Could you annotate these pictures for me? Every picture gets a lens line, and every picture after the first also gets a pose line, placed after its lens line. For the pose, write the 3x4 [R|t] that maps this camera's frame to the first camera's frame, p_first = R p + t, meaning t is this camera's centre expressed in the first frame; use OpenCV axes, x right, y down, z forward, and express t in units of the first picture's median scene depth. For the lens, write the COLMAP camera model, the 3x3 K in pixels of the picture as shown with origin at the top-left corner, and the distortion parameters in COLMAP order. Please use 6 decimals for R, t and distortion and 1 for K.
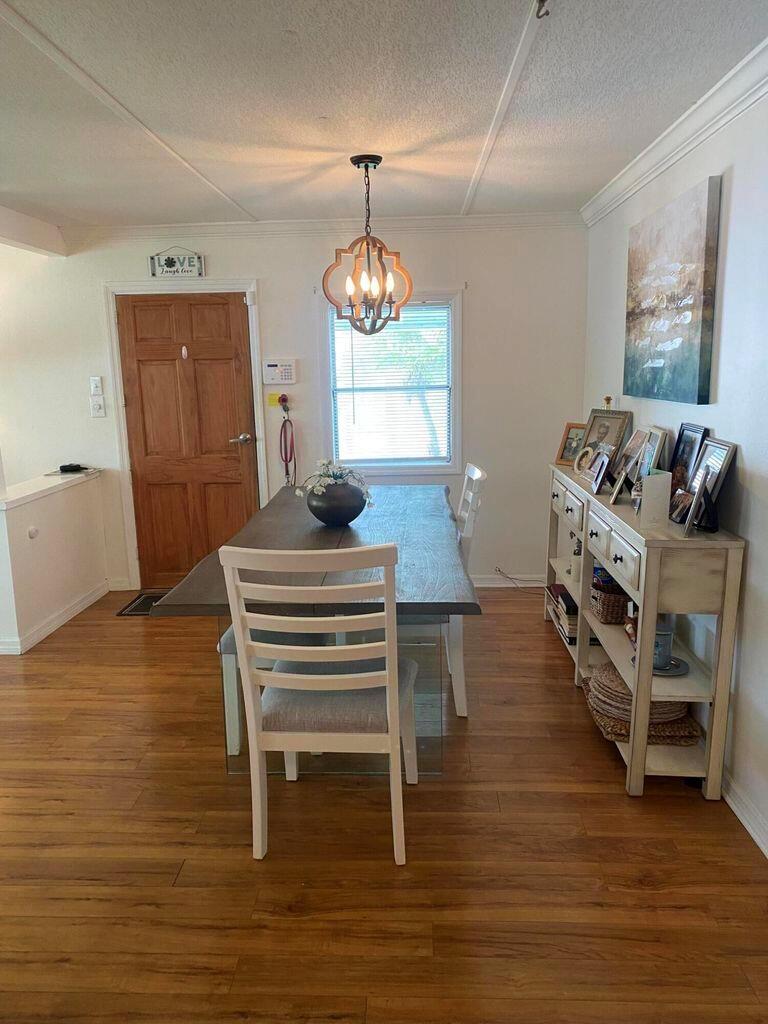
lens RADIAL K [[786.7, 0, 389.3], [0, 786.7, 515.0], [0, 0, 1]] dist [0.027228, -0.040949]
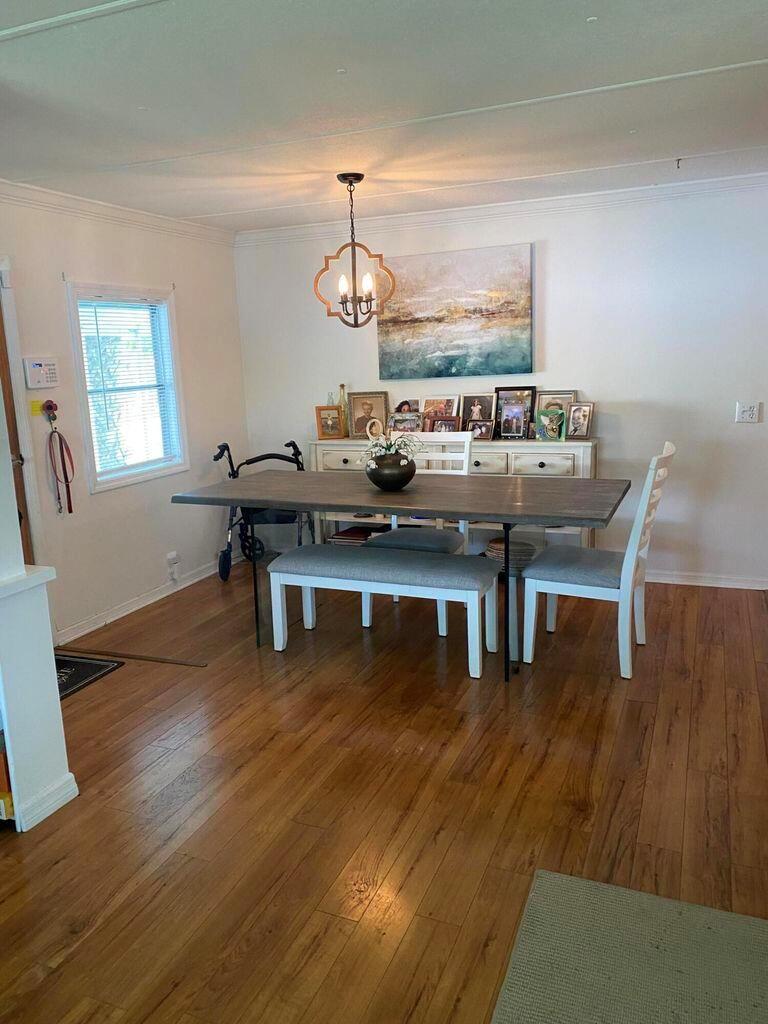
lens RADIAL K [[786.7, 0, 377.8], [0, 786.7, 518.6], [0, 0, 1]] dist [0.027228, -0.040949]
pose [[0.346028, -0.186466, 0.919508, -0.794852], [0.209033, 0.970740, 0.118192, -0.061053], [-0.914642, 0.151310, 0.374881, 0.406646]]
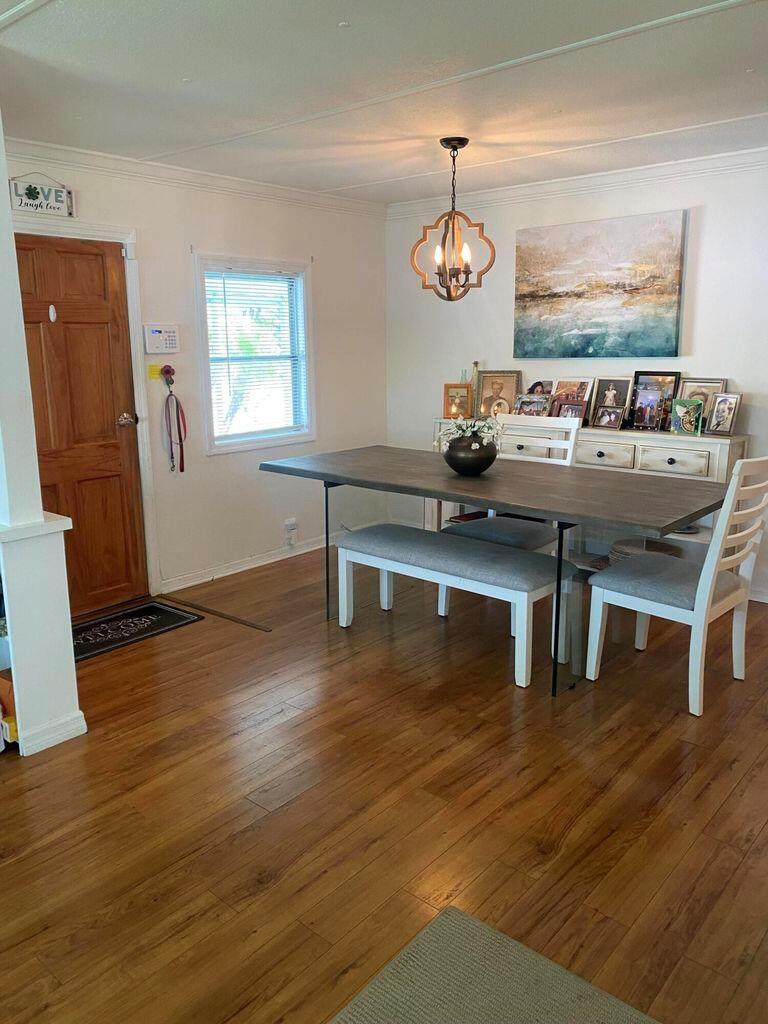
lens RADIAL K [[786.7, 0, 380.0], [0, 786.7, 508.6], [0, 0, 1]] dist [0.027228, -0.040949]
pose [[0.623366, -0.153510, 0.766714, -0.685880], [0.146419, 0.986112, 0.078393, -0.031658], [-0.768099, 0.063394, 0.637185, 0.276471]]
